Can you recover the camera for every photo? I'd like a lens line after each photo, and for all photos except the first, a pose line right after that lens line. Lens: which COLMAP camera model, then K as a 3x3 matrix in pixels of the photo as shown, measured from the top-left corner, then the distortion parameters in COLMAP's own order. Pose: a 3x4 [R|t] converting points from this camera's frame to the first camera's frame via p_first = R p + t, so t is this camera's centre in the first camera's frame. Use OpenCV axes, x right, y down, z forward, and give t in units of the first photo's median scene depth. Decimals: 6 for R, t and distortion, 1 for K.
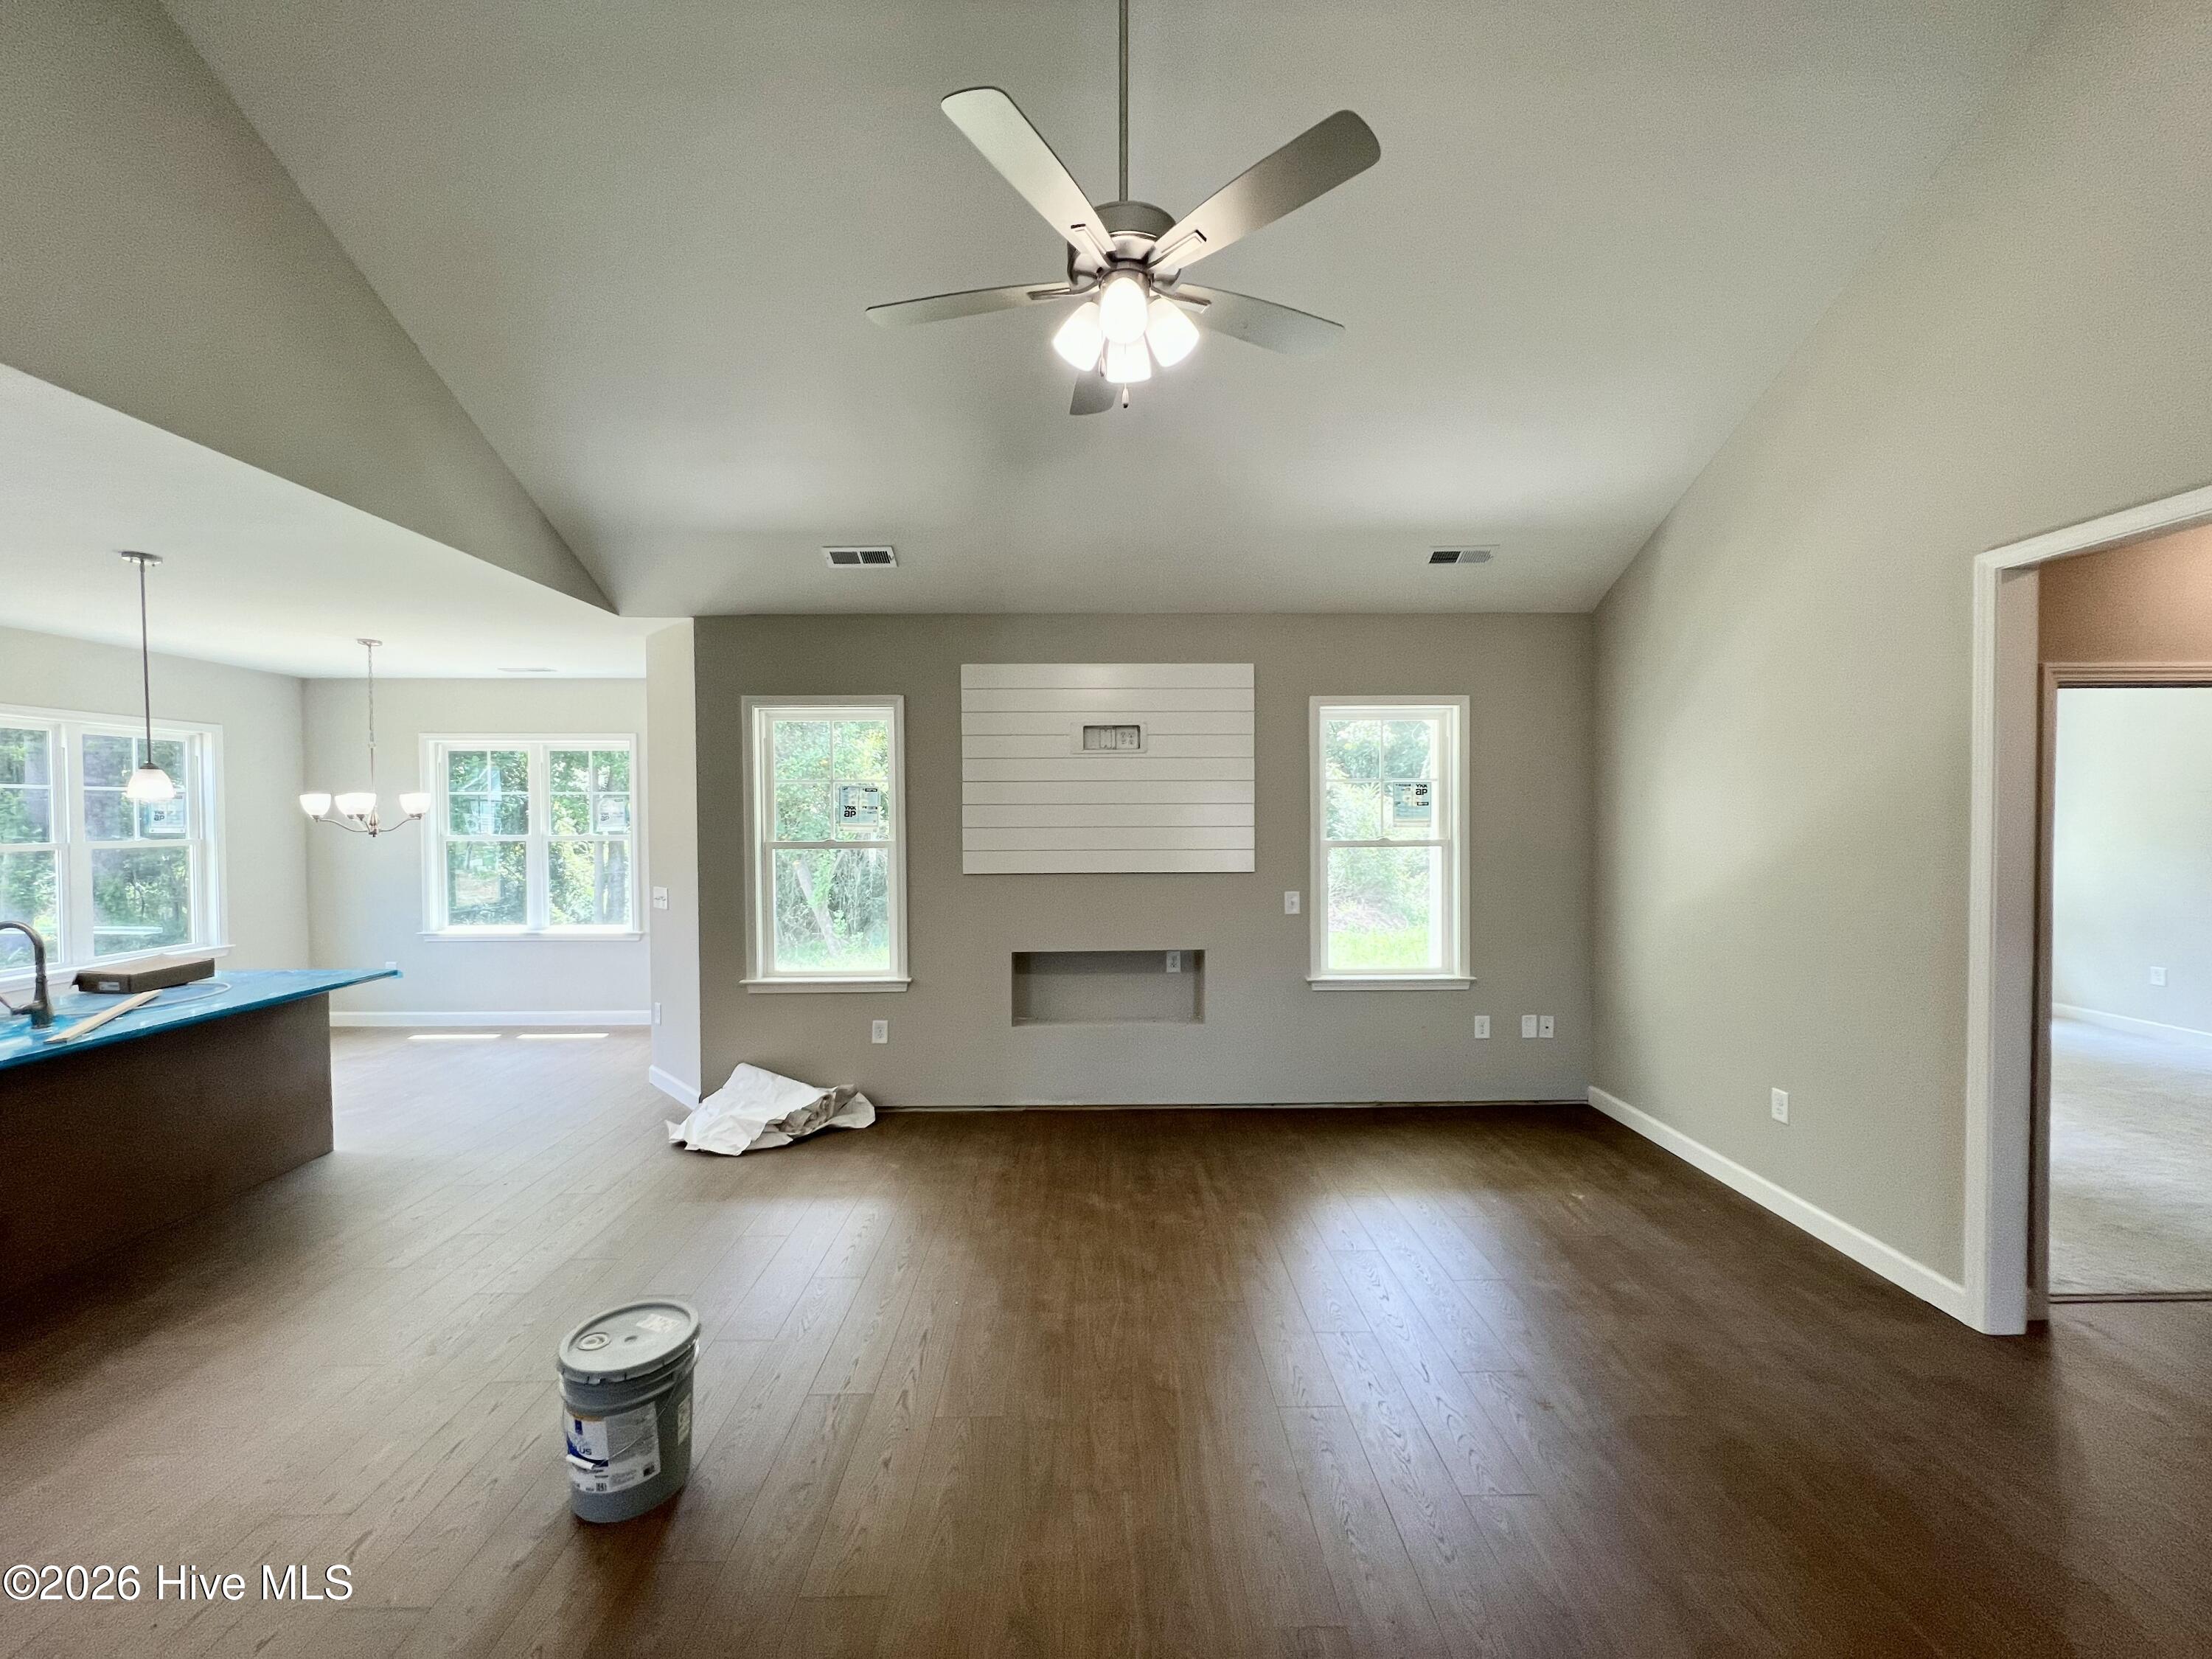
lens RADIAL K [[885.8, 0, 1115.9], [0, 885.8, 823.9], [0, 0, 1]] dist [-0.003922, 0.000601]
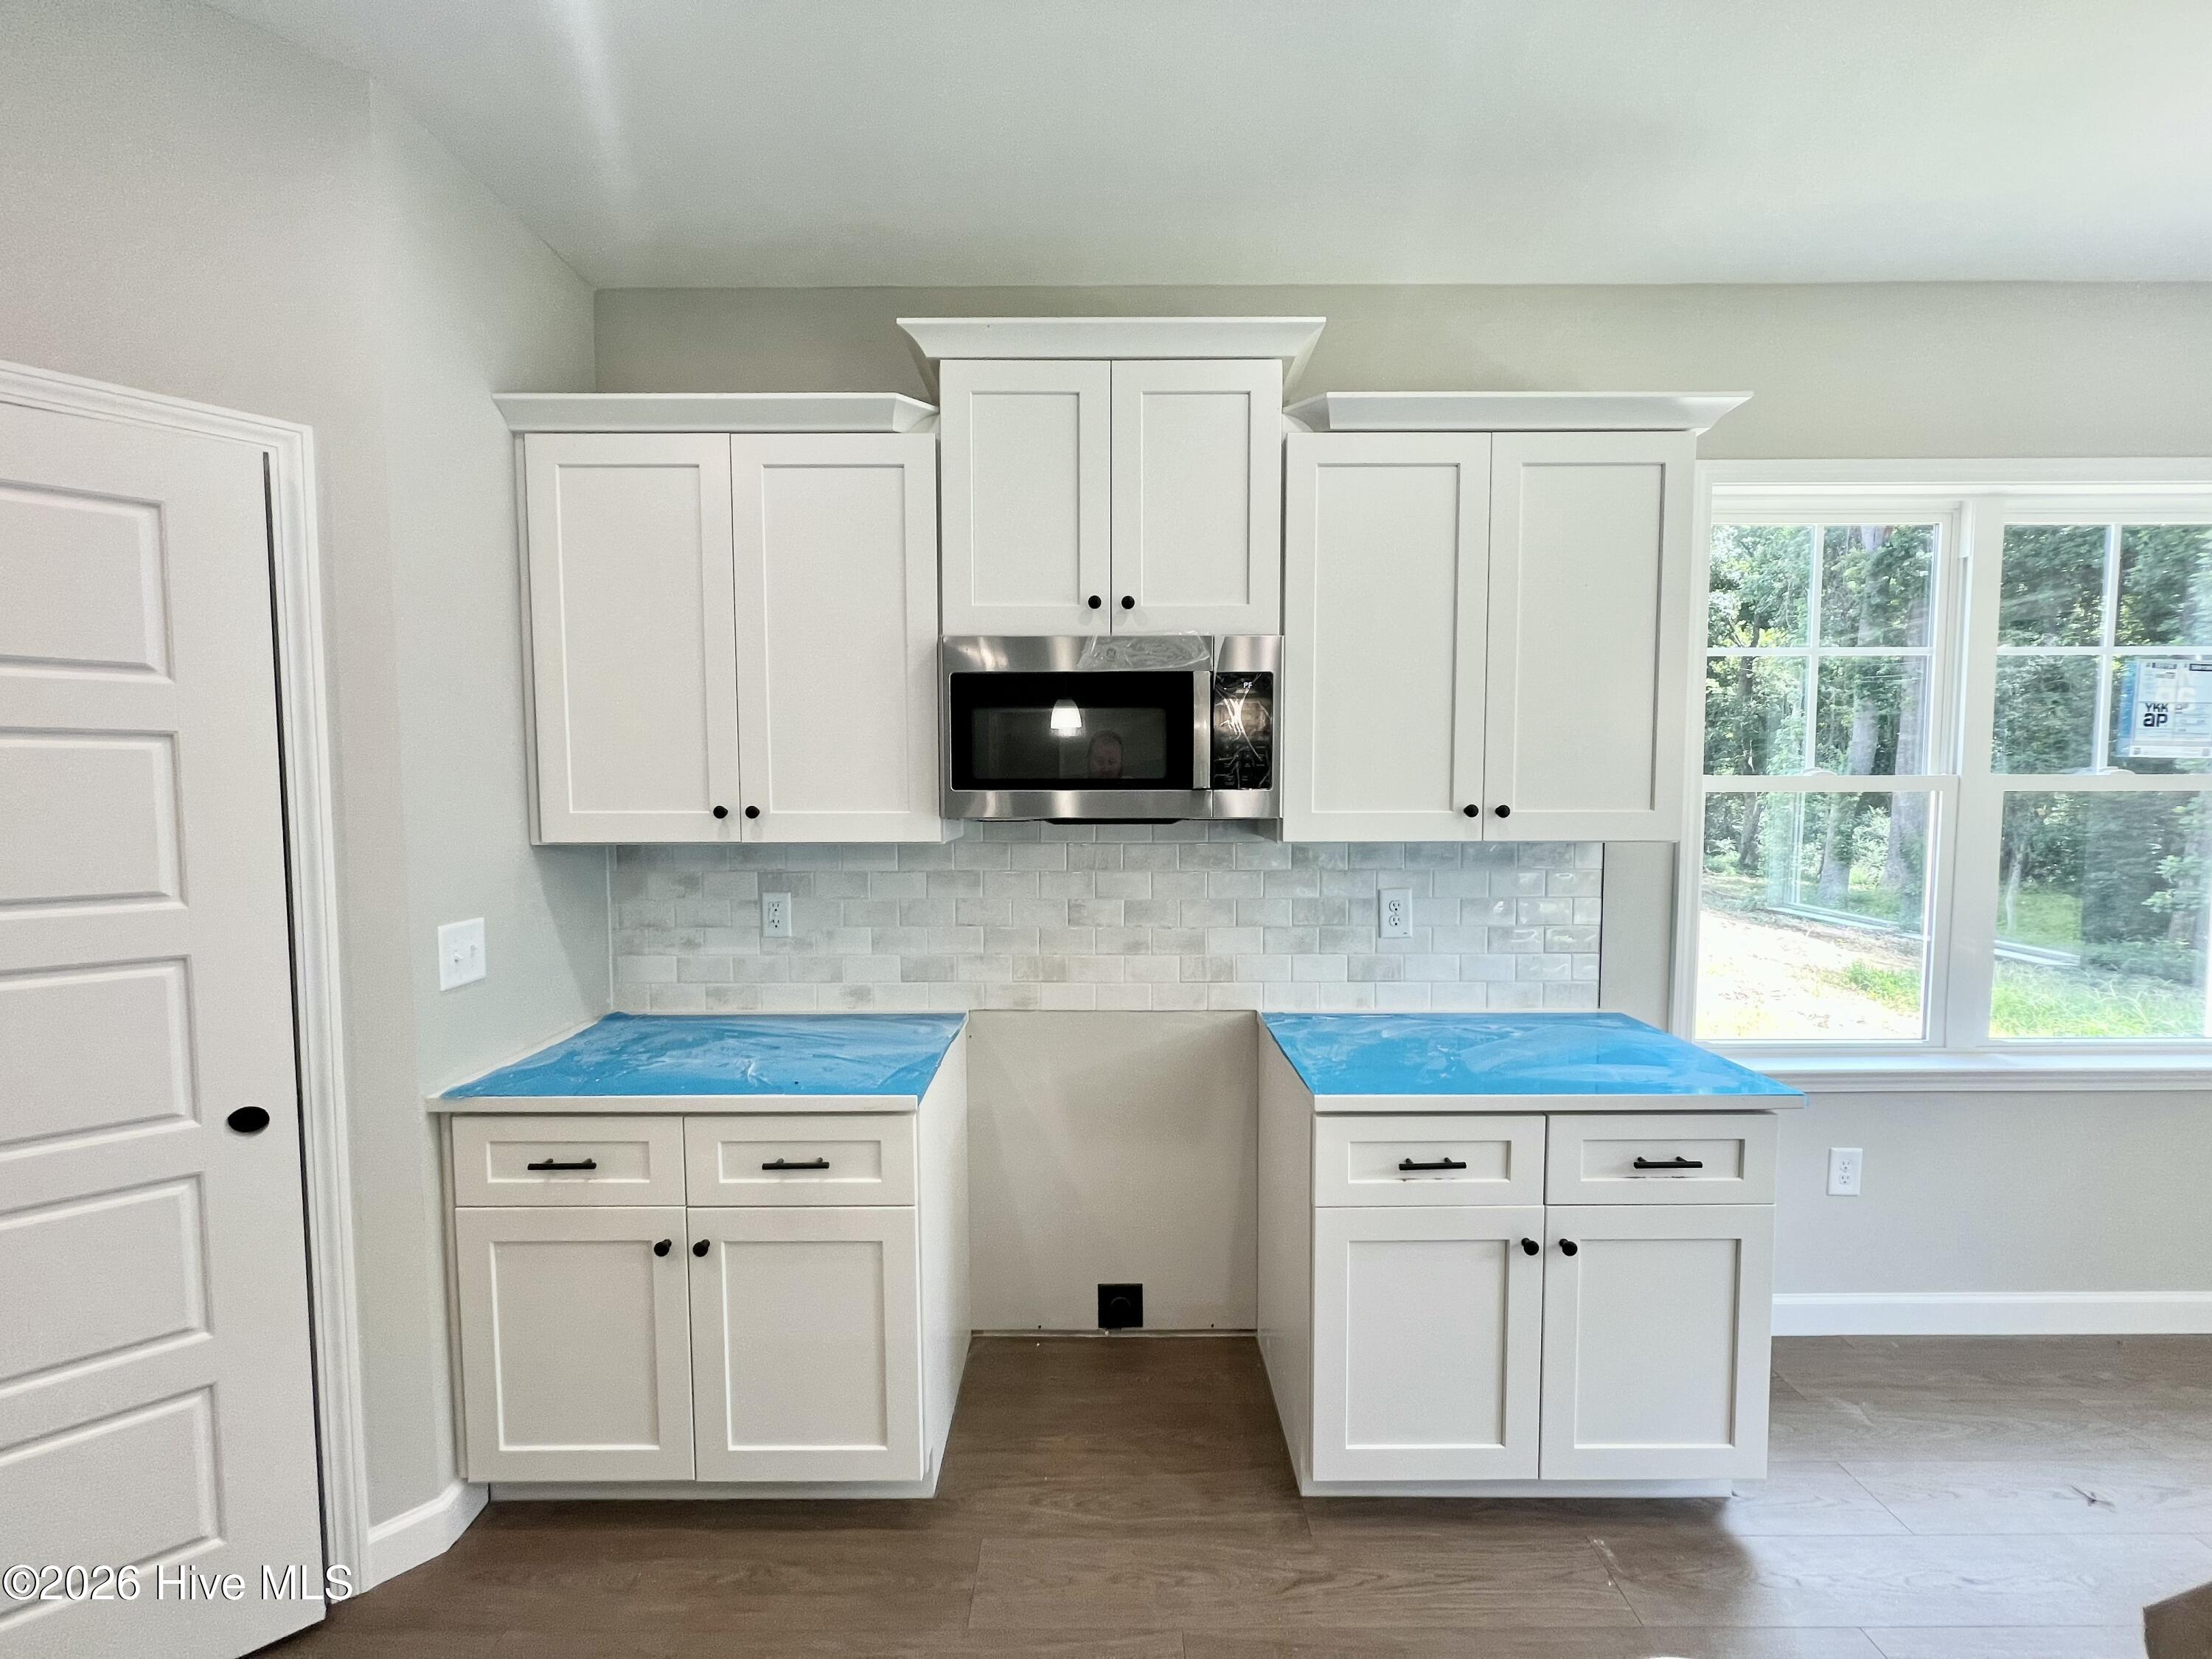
lens RADIAL K [[885.8, 0, 1111.4], [0, 885.8, 842.4], [0, 0, 1]] dist [-0.003922, 0.000601]
pose [[-0.011832, 0.072316, -0.997312, -0.806424], [-0.008385, 0.997339, 0.072417, 0.028853], [0.999895, 0.009219, -0.011195, 0.633072]]
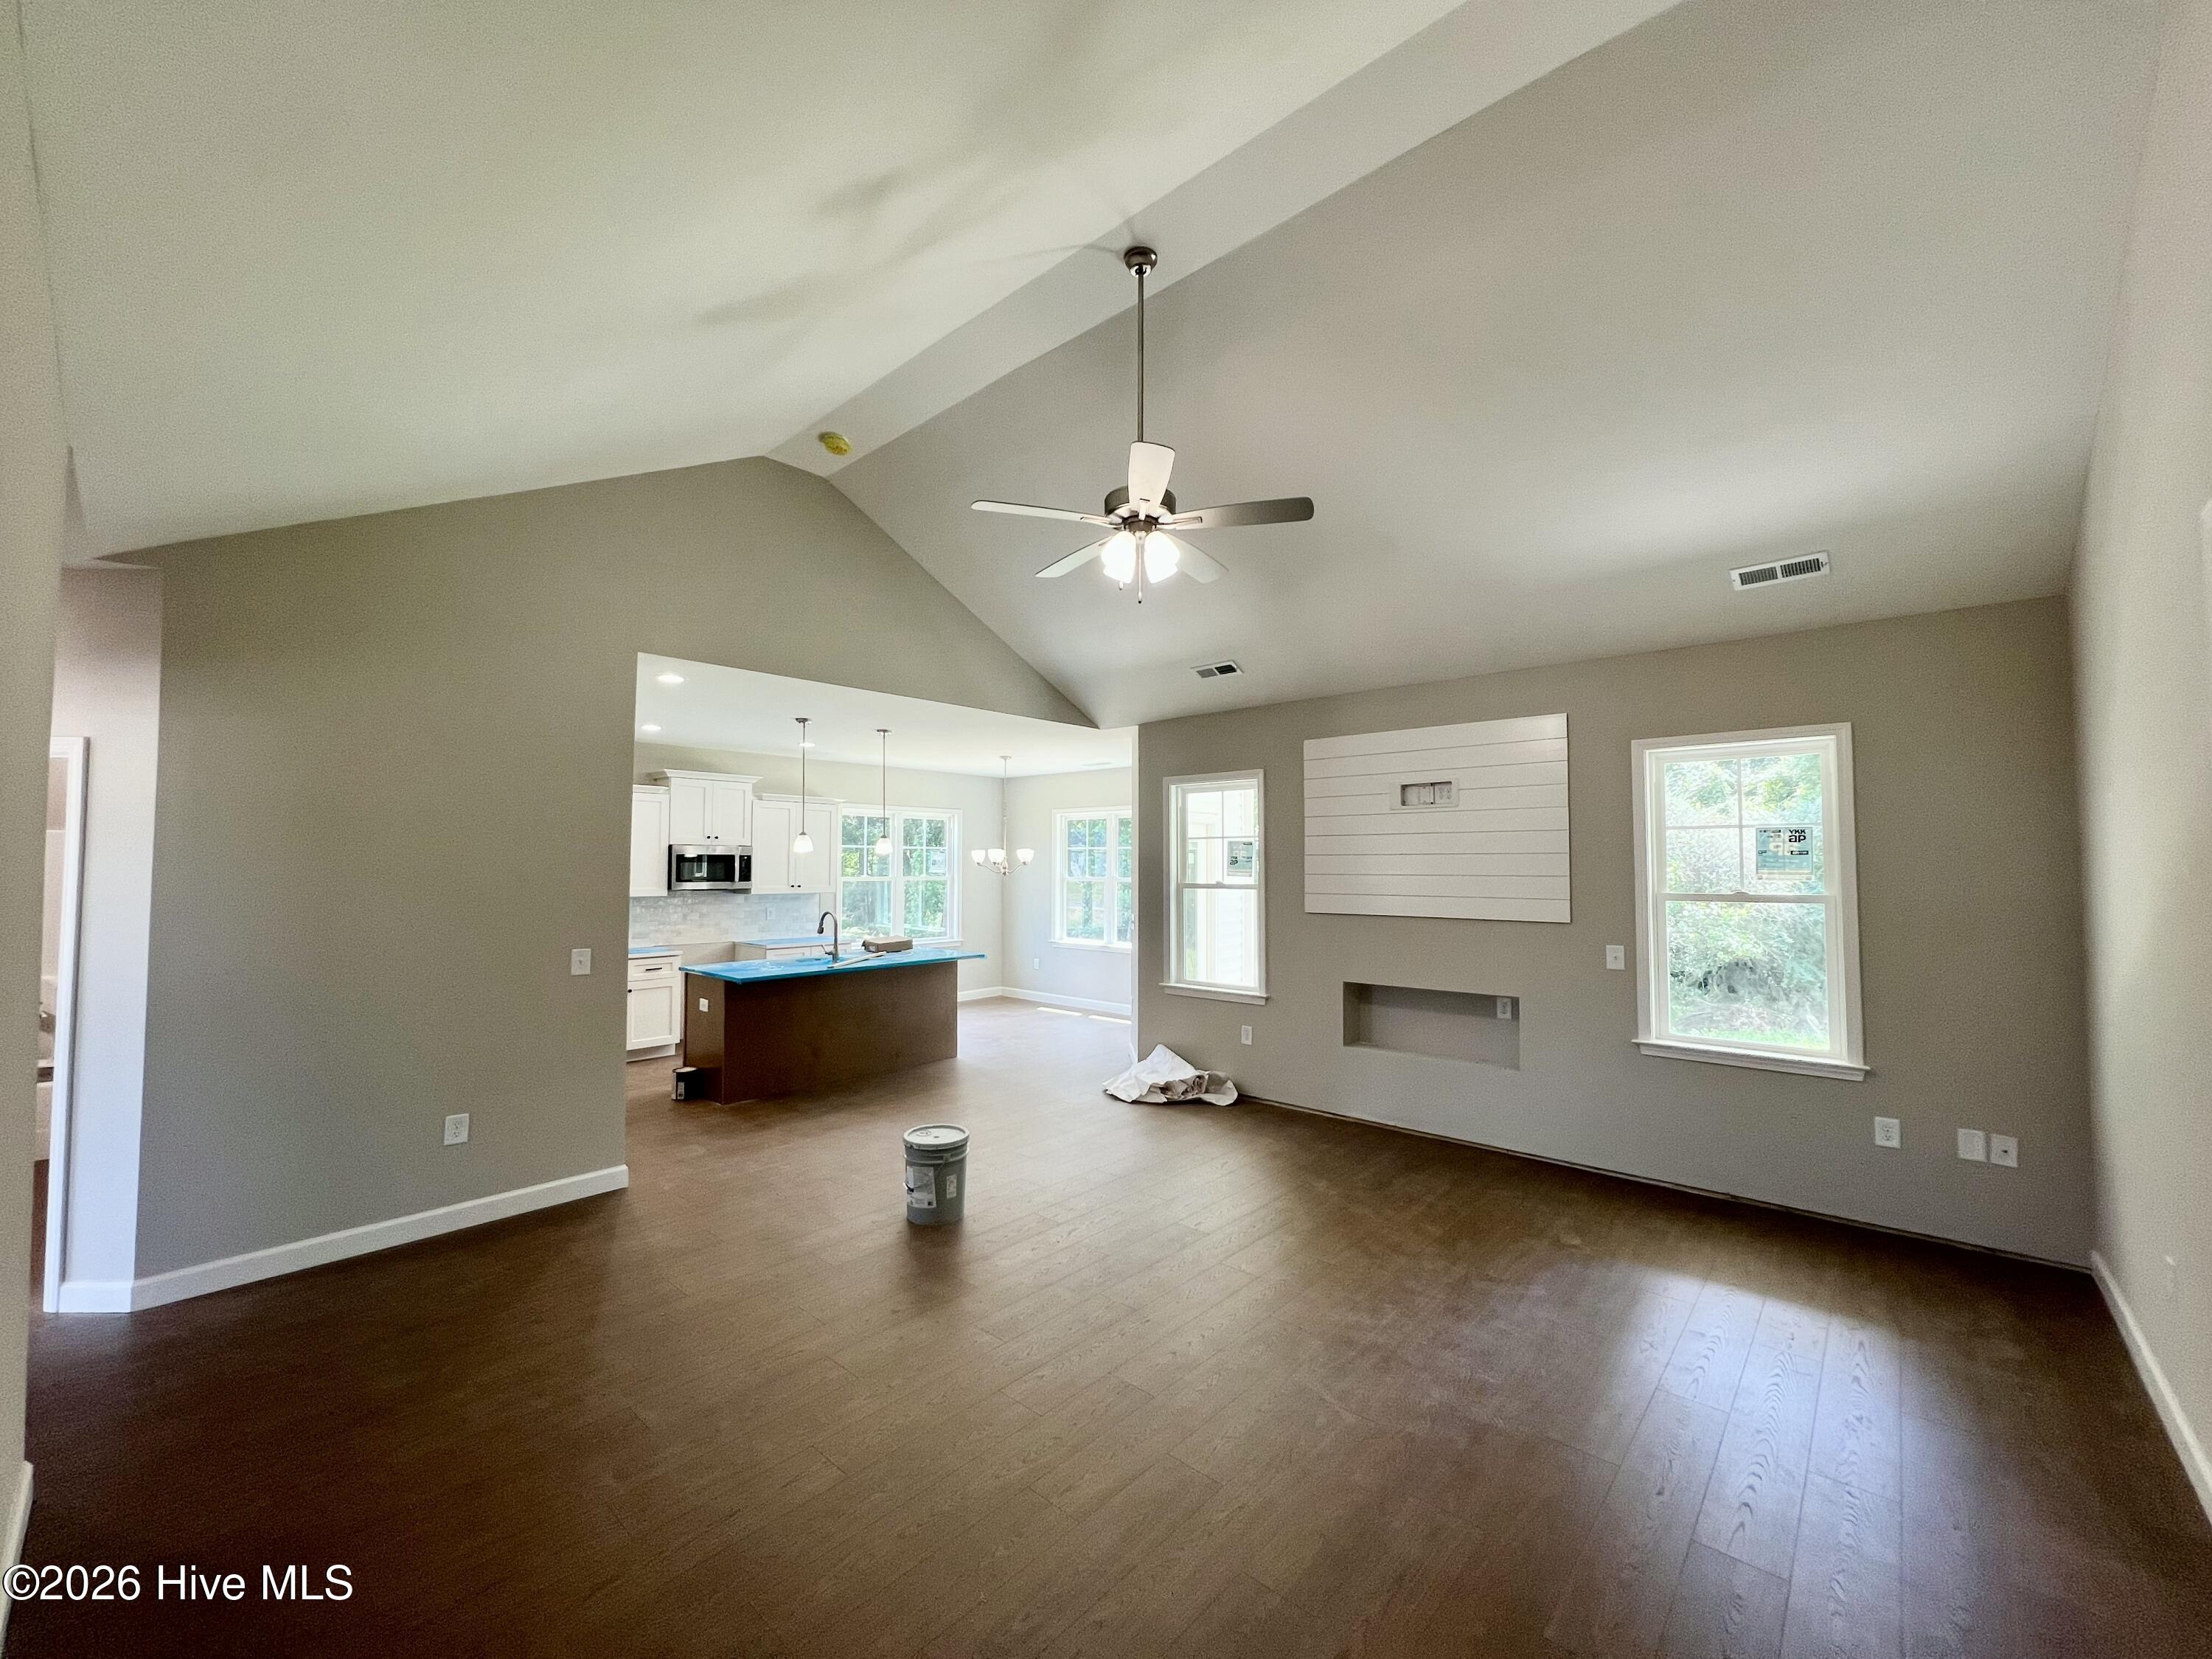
lens RADIAL K [[885.8, 0, 1105.3], [0, 885.8, 820.4], [0, 0, 1]] dist [-0.003922, 0.000601]
pose [[0.730798, -0.029447, -0.681958, 0.451985], [-0.013440, 0.998255, -0.057507, 0.004208], [0.682461, 0.051192, 0.729127, -0.075745]]
